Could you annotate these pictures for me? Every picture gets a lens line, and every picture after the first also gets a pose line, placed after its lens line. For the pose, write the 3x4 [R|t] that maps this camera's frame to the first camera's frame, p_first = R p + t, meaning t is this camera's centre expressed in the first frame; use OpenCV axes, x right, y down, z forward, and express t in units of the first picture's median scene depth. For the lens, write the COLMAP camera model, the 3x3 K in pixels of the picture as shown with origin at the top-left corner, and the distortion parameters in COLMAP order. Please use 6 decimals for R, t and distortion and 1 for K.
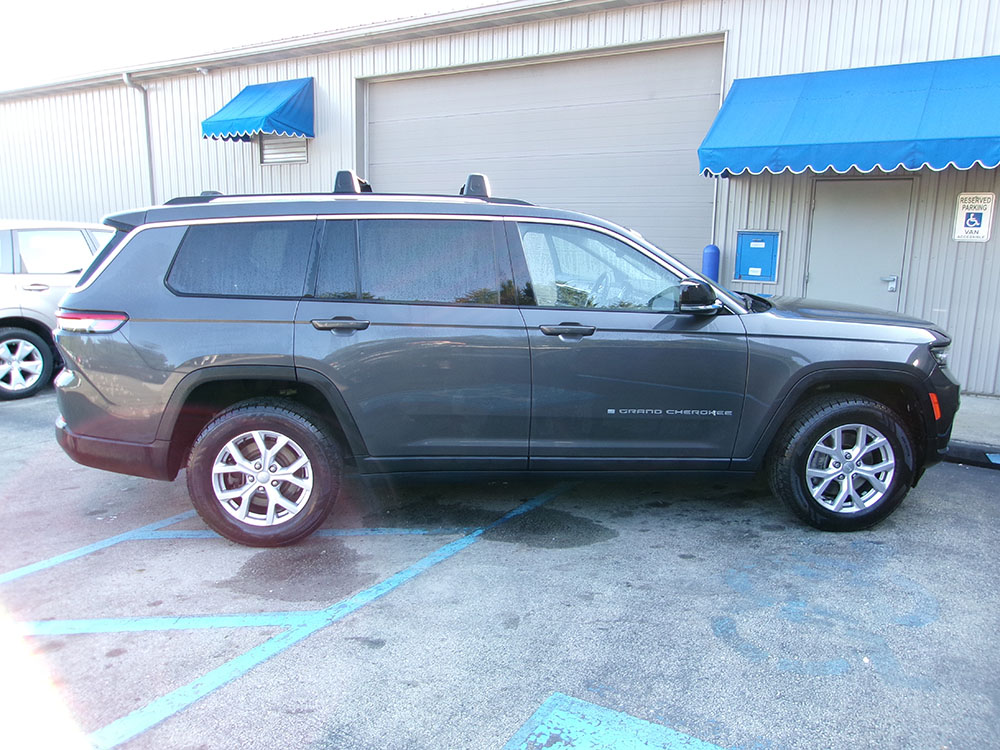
lens RADIAL K [[772.4, 0, 503.7], [0, 772.4, 376.5], [0, 0, 1]] dist [0.017028, 0.001144]
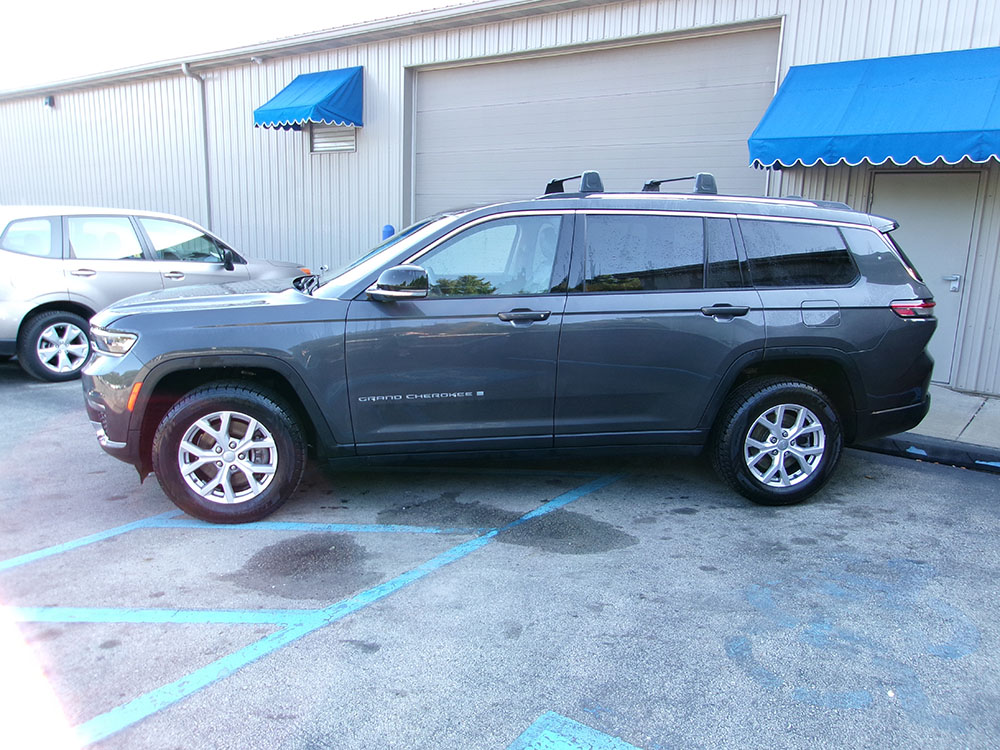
lens RADIAL K [[772.4, 0, 505.3], [0, 772.4, 374.8], [0, 0, 1]] dist [0.017028, 0.001144]
pose [[0.997282, 0.025606, -0.069094, 0.047057], [-0.024996, 0.999641, 0.009679, -0.007395], [0.069317, -0.007926, 0.997563, 0.037515]]
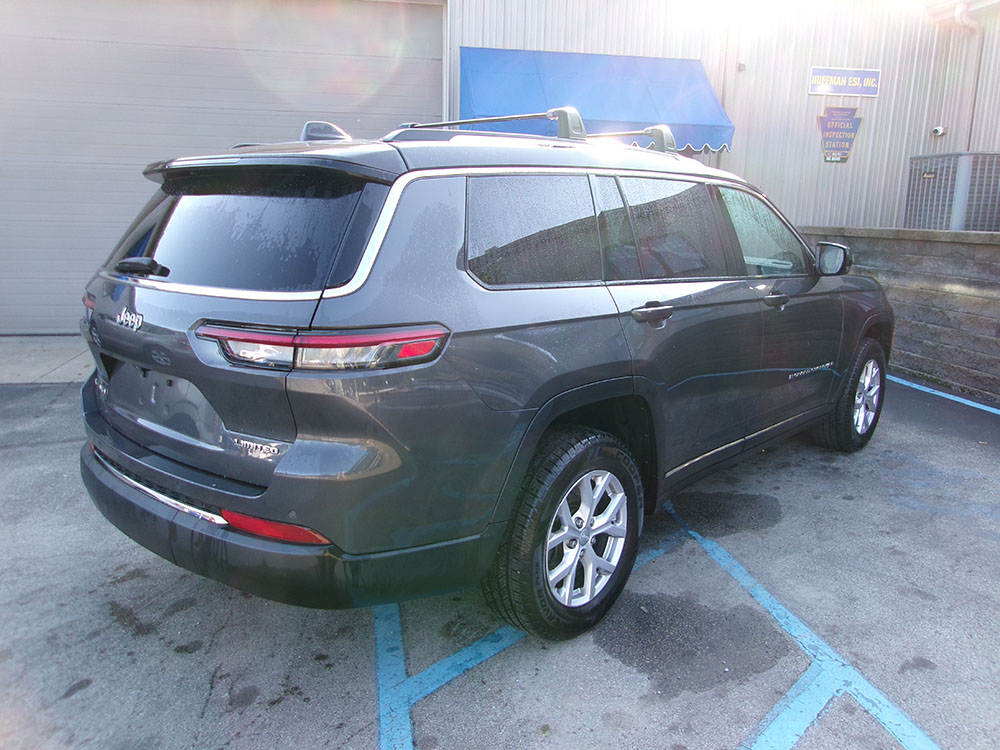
lens RADIAL K [[772.4, 0, 506.5], [0, 772.4, 379.0], [0, 0, 1]] dist [0.017028, 0.001144]
pose [[0.714423, -0.140651, 0.685432, -0.810371], [0.116317, 0.989832, 0.081878, -0.076971], [-0.689978, 0.021232, 0.723519, 0.521339]]
